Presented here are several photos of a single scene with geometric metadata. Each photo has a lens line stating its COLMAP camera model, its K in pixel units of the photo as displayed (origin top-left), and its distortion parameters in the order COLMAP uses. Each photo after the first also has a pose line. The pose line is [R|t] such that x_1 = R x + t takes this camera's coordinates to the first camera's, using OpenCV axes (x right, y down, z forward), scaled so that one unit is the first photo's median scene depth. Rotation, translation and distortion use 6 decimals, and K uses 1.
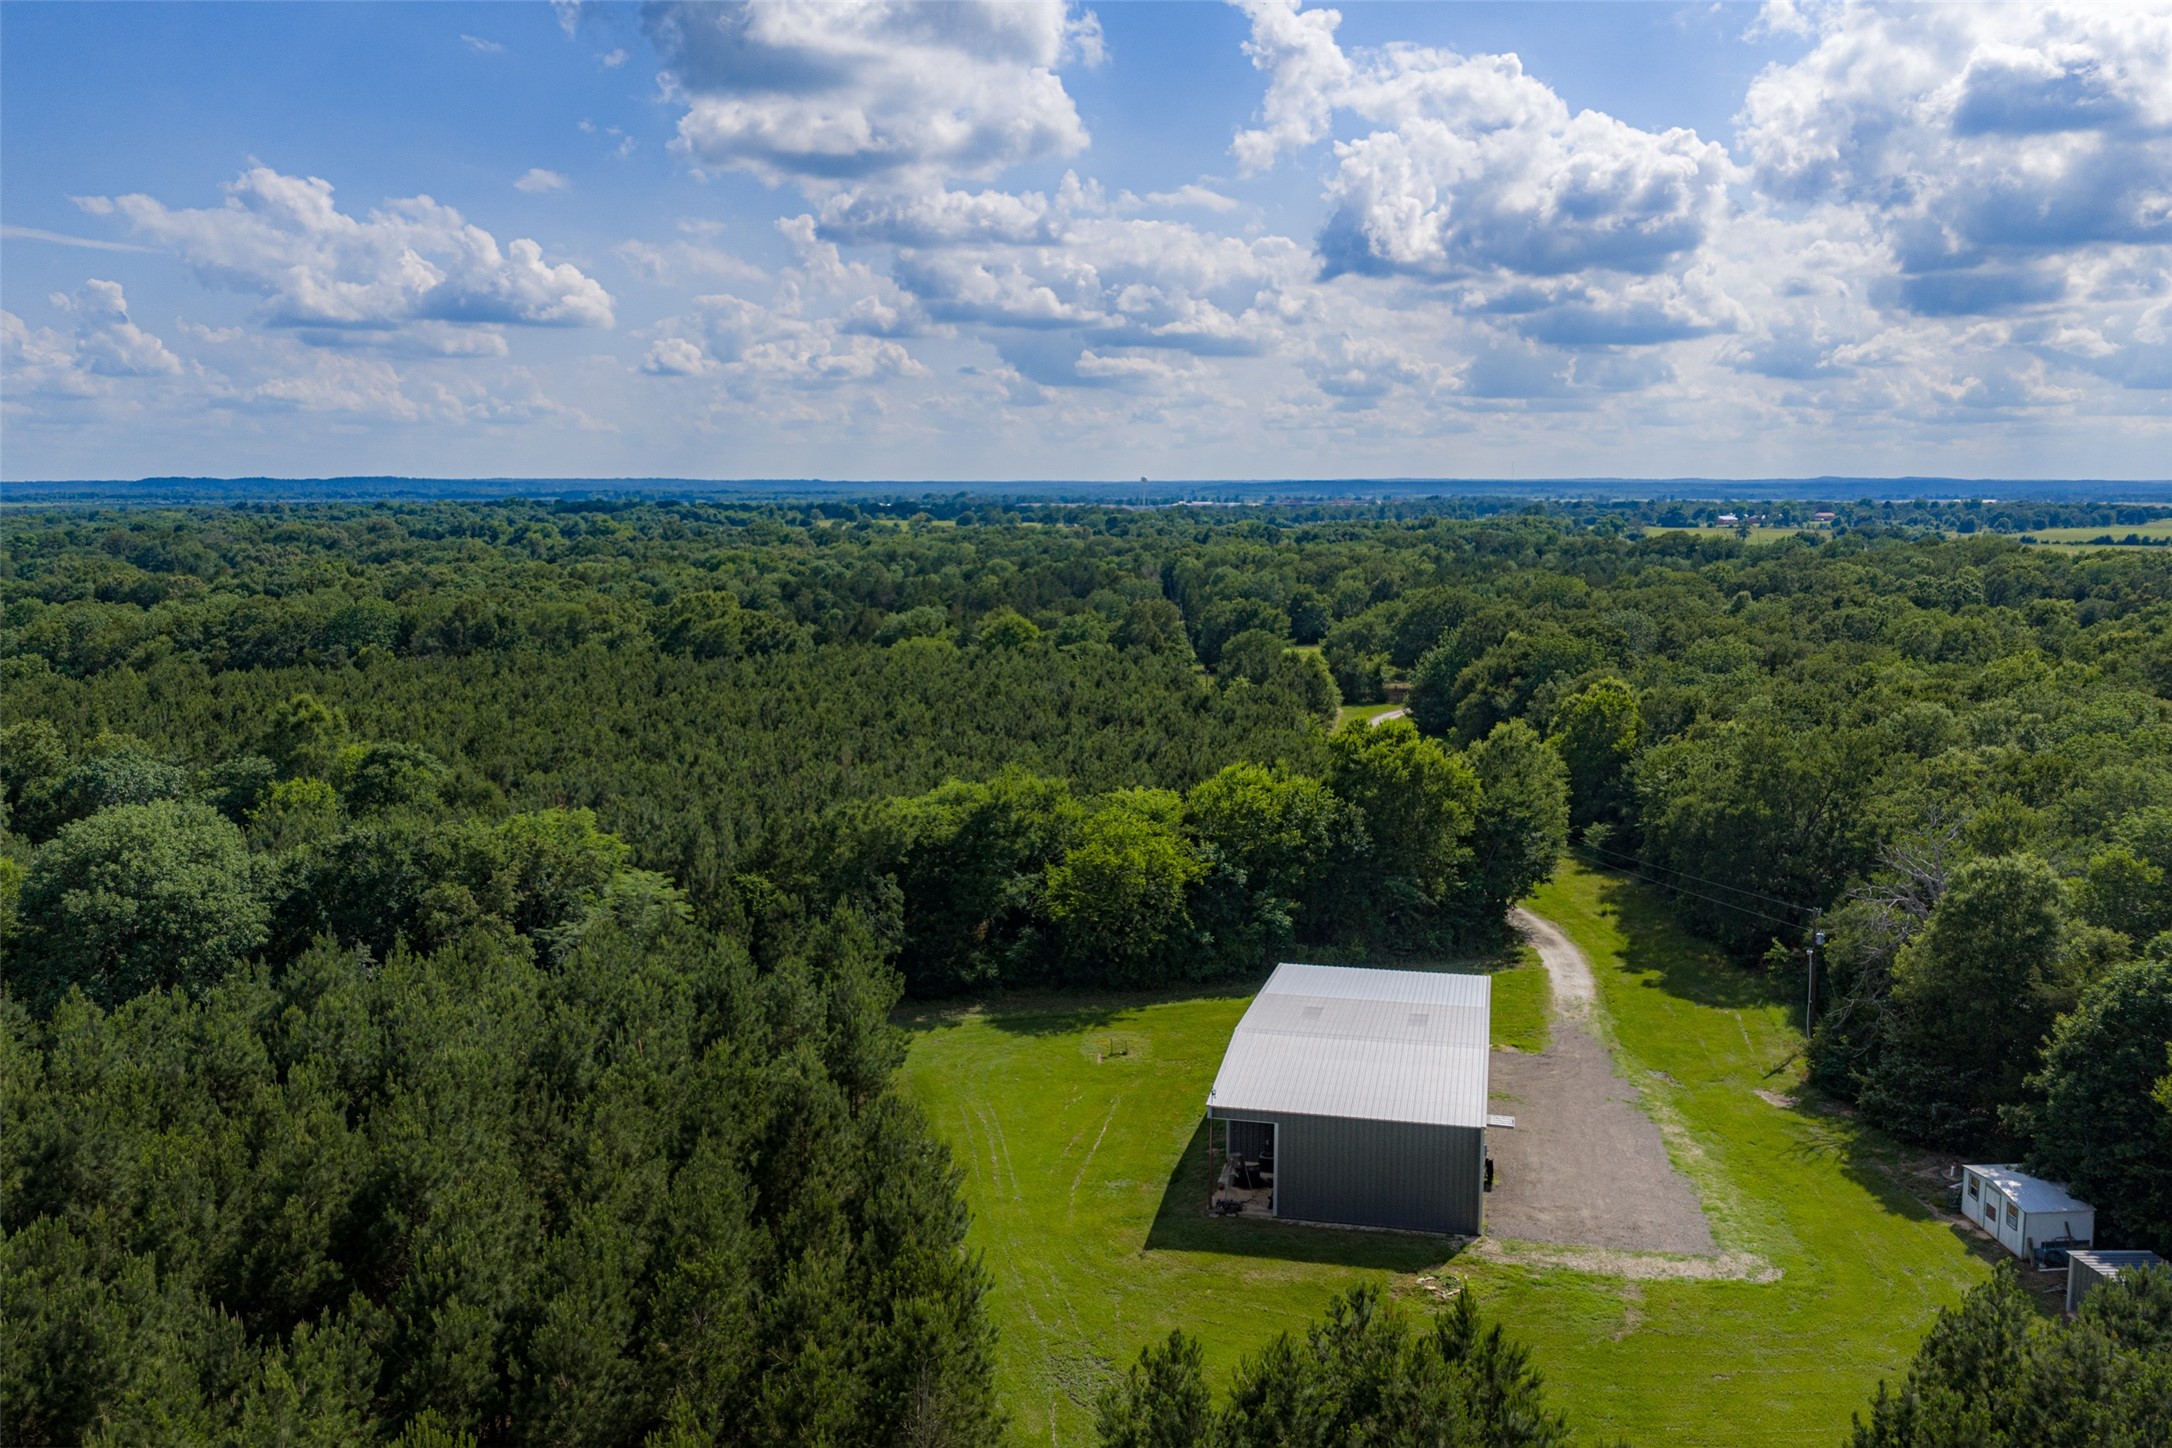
lens RADIAL K [[1807.9, 0, 1082.3], [0, 1807.9, 723.7], [0, 0, 1]] dist [0.014137, -0.024619]
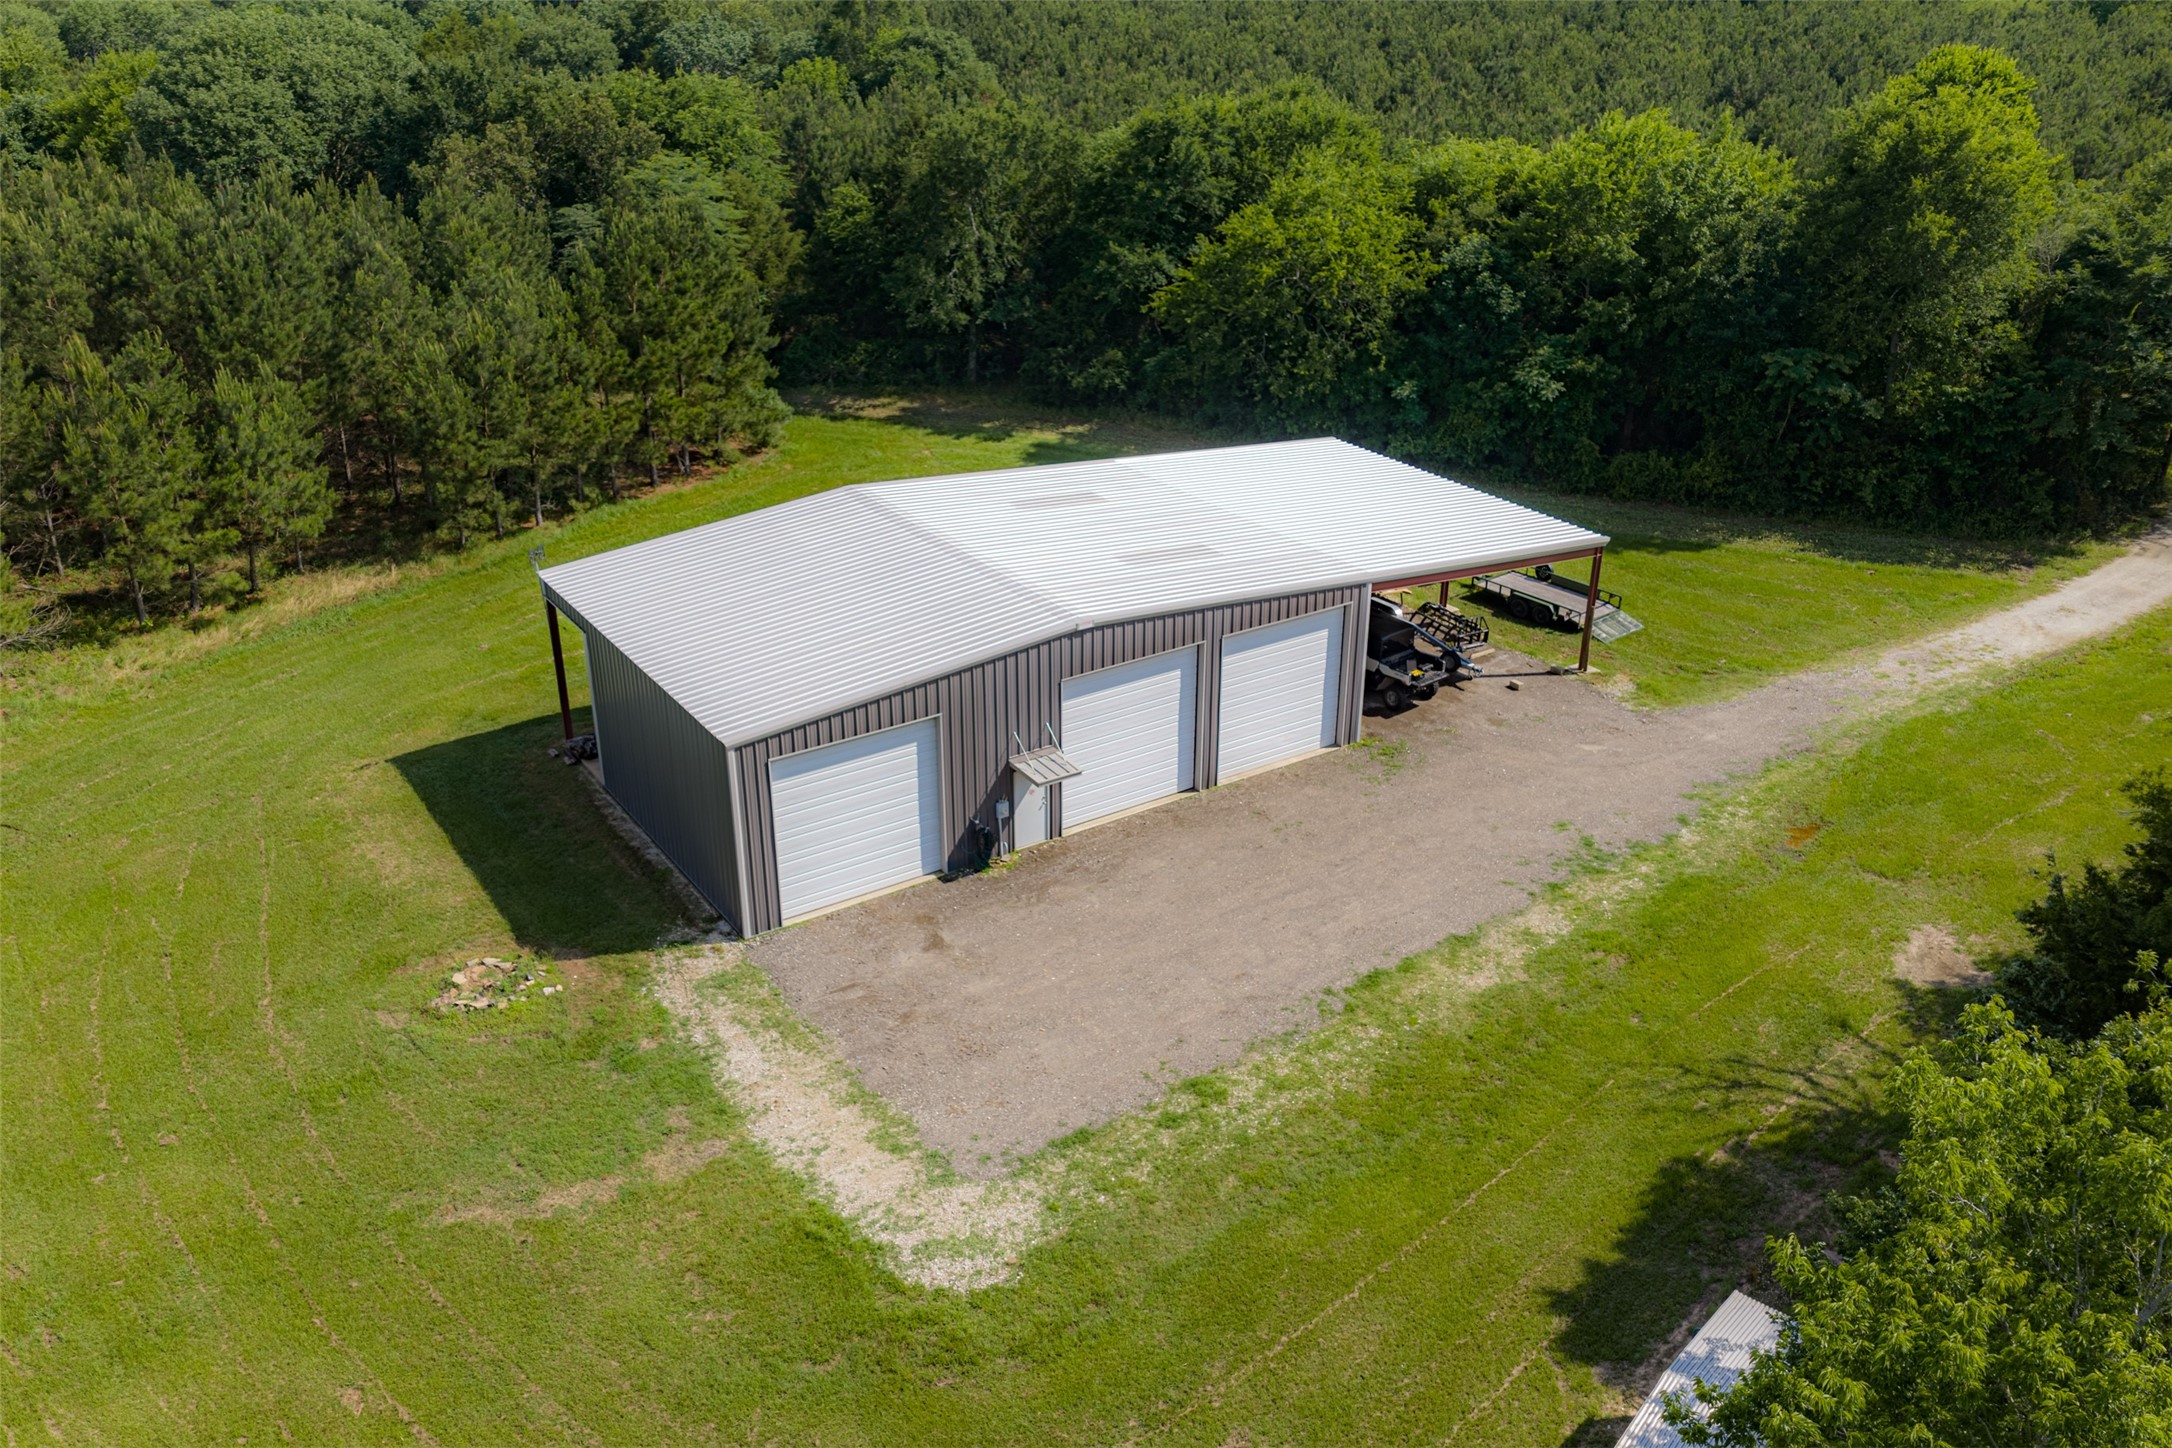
lens RADIAL K [[1807.9, 0, 1089.6], [0, 1807.9, 723.0], [0, 0, 1]] dist [0.014137, -0.024619]
pose [[0.726651, 0.295717, -0.620104, 0.490835], [-0.093956, 0.936913, 0.336698, 0.036188], [0.680551, -0.186400, 0.708594, 0.595155]]
